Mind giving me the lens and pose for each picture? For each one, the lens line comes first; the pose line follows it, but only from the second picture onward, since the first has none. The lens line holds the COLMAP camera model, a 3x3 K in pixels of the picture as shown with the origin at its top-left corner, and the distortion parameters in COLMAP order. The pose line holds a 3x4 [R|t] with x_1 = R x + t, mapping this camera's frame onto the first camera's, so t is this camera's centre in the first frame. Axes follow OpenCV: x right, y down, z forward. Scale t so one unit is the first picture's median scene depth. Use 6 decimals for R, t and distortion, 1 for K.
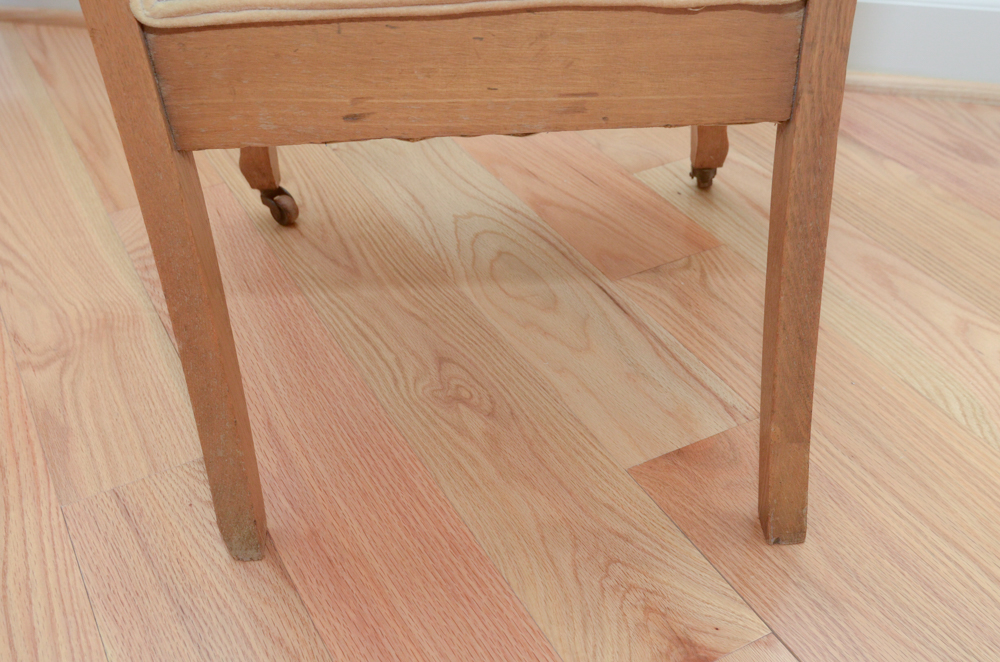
lens RADIAL K [[1189.5, 0, 500.0], [0, 1189.5, 331.0], [0, 0, 1]] dist [-0.010247, 0.026816]
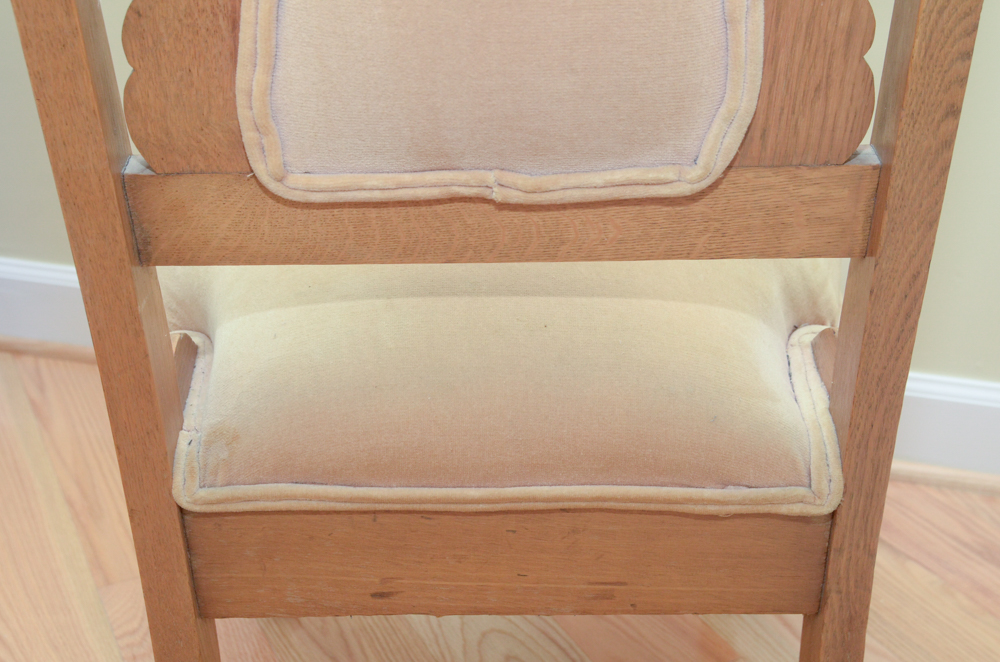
lens RADIAL K [[1279.6, 0, 500.0], [0, 1279.6, 331.0], [0, 0, 1]] dist [-0.002172, 0.054415]
pose [[0.999120, 0.041467, 0.006352, -0.026271], [-0.039151, 0.976080, -0.213860, -0.112154], [-0.015068, 0.213423, 0.976844, -0.064312]]
